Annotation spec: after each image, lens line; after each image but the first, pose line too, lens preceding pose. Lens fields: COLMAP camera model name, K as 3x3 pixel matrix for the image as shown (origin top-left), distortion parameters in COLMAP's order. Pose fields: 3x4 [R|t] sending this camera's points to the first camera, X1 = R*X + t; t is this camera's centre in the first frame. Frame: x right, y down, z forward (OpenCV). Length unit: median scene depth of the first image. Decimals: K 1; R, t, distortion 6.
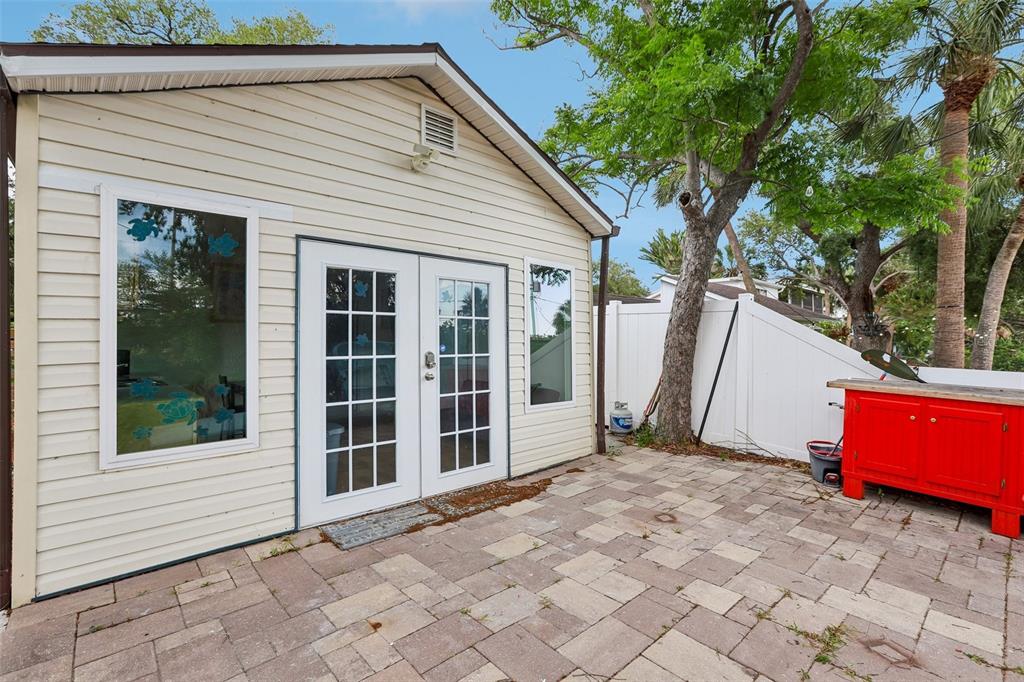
lens RADIAL K [[468.4, 0, 514.6], [0, 468.4, 337.1], [0, 0, 1]] dist [-0.015188, 0.000886]
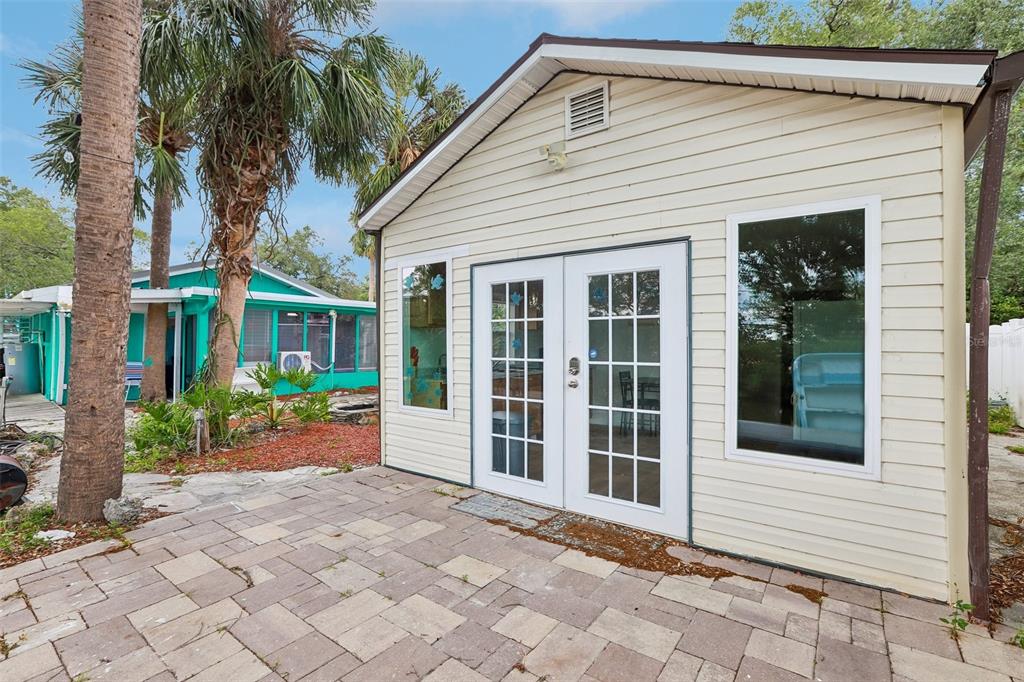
lens RADIAL K [[459.7, 0, 506.6], [0, 459.7, 346.6], [0, 0, 1]] dist [-0.040553, 0.010783]
pose [[0.191255, 0.010125, -0.981488, 0.724938], [0.004716, 0.999926, 0.011234, -0.000692], [0.981529, -0.006778, 0.191194, 0.736923]]
